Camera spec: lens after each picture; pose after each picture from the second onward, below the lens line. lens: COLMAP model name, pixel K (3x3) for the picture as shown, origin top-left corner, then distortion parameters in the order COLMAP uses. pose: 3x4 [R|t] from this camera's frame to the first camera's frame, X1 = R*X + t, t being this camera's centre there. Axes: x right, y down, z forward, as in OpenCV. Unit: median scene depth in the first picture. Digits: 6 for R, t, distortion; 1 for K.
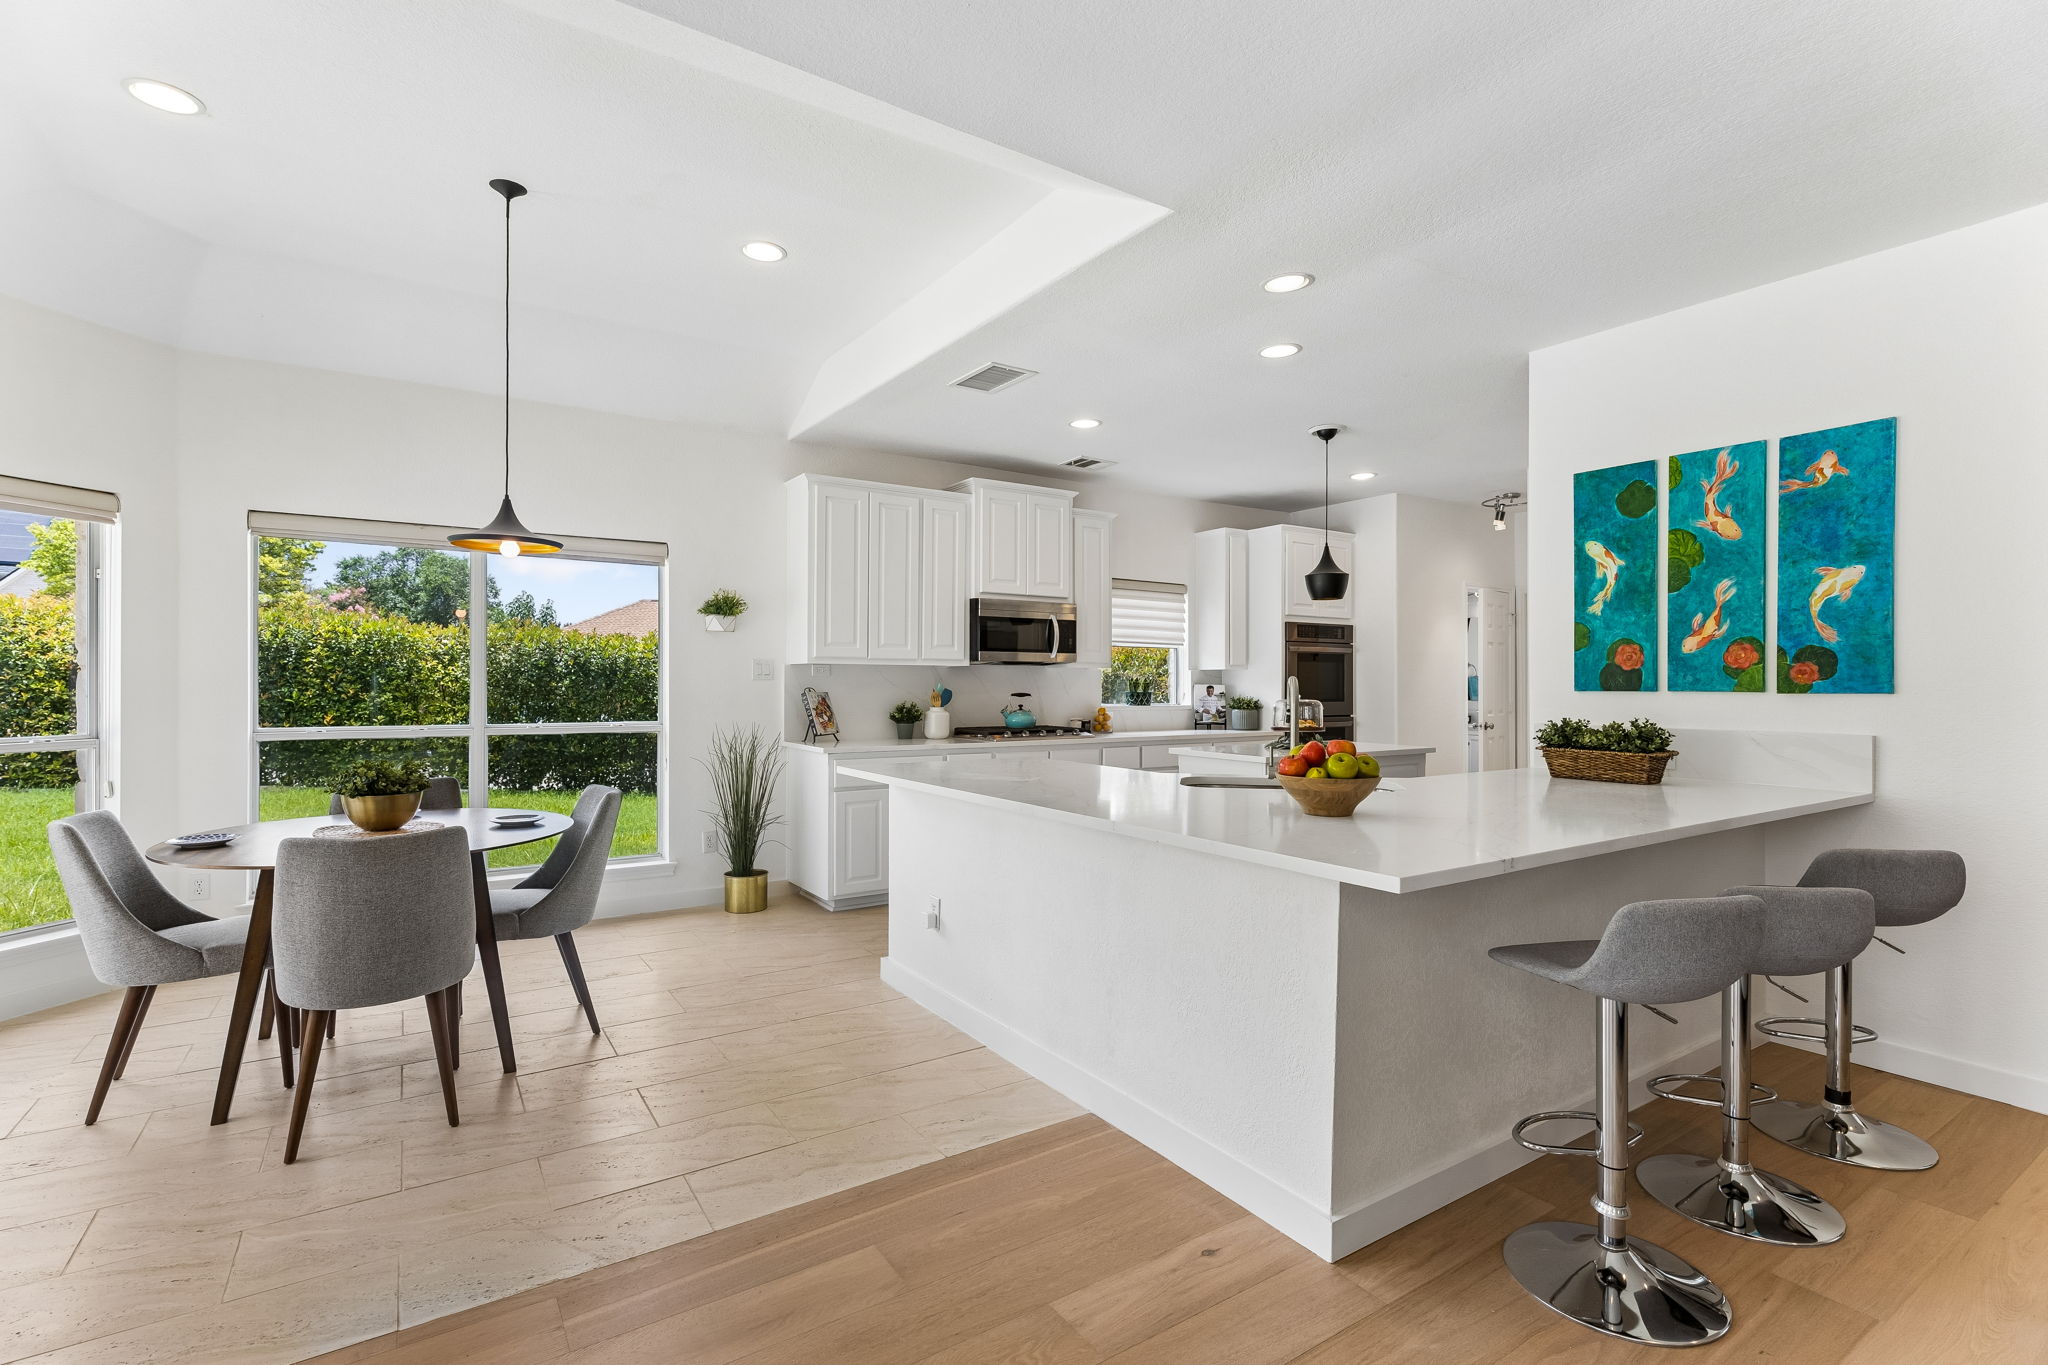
lens RADIAL K [[940.4, 0, 1037.1], [0, 940.4, 682.3], [0, 0, 1]] dist [0.000228, -0.000807]
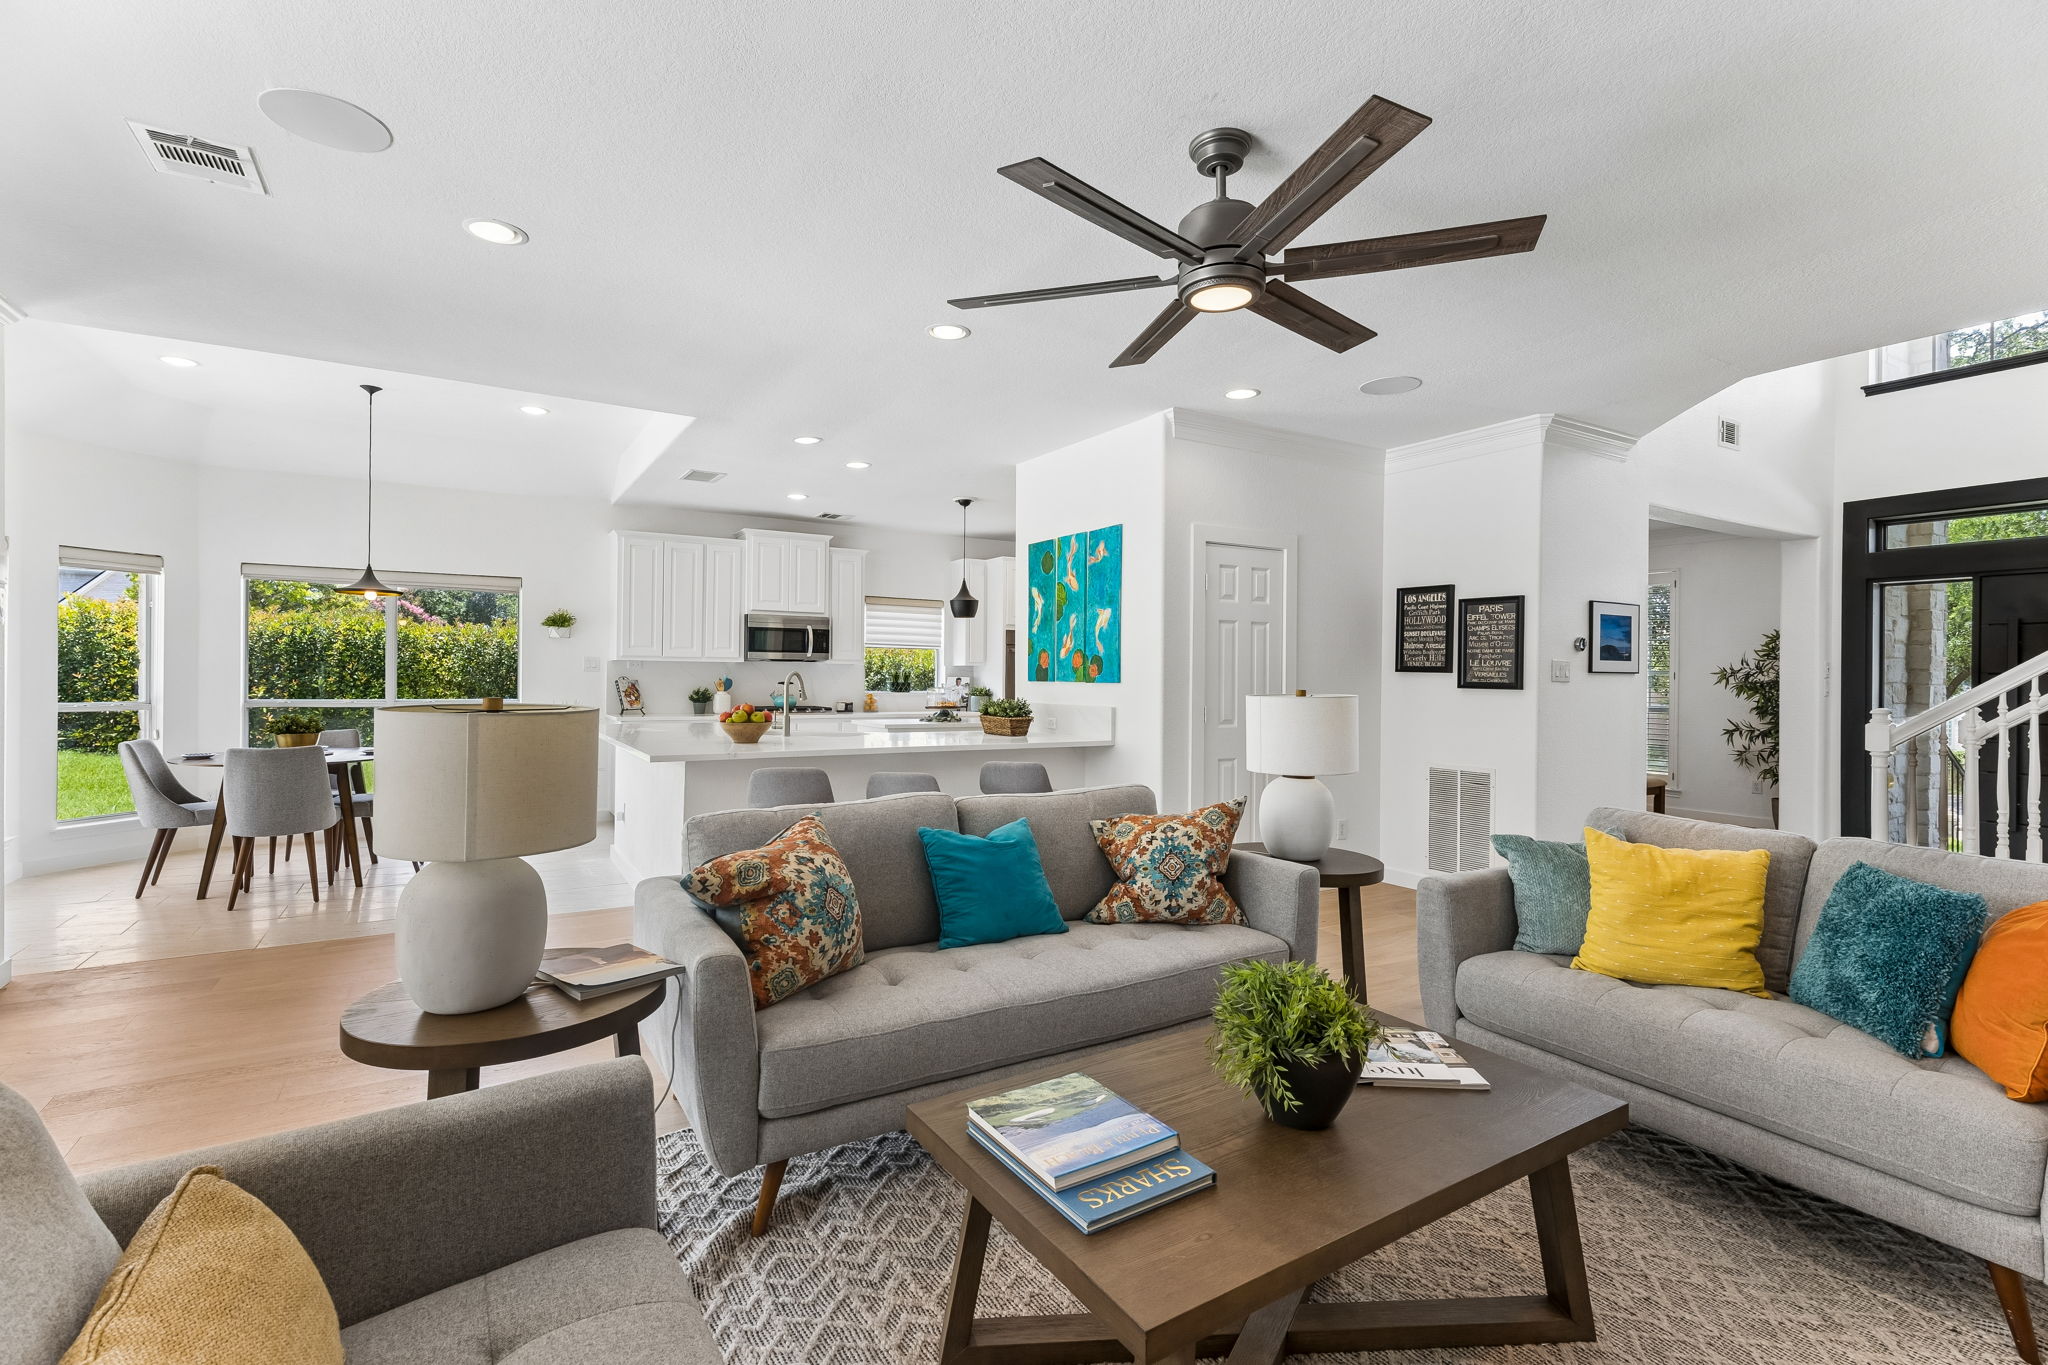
lens RADIAL K [[940.4, 0, 1013.5], [0, 940.4, 676.7], [0, 0, 1]] dist [0.000228, -0.000807]
pose [[0.998172, 0.006866, -0.060046, 0.461961], [-0.006799, 0.999976, 0.001320, -0.000454], [0.060053, -0.000909, 0.998195, -0.420640]]
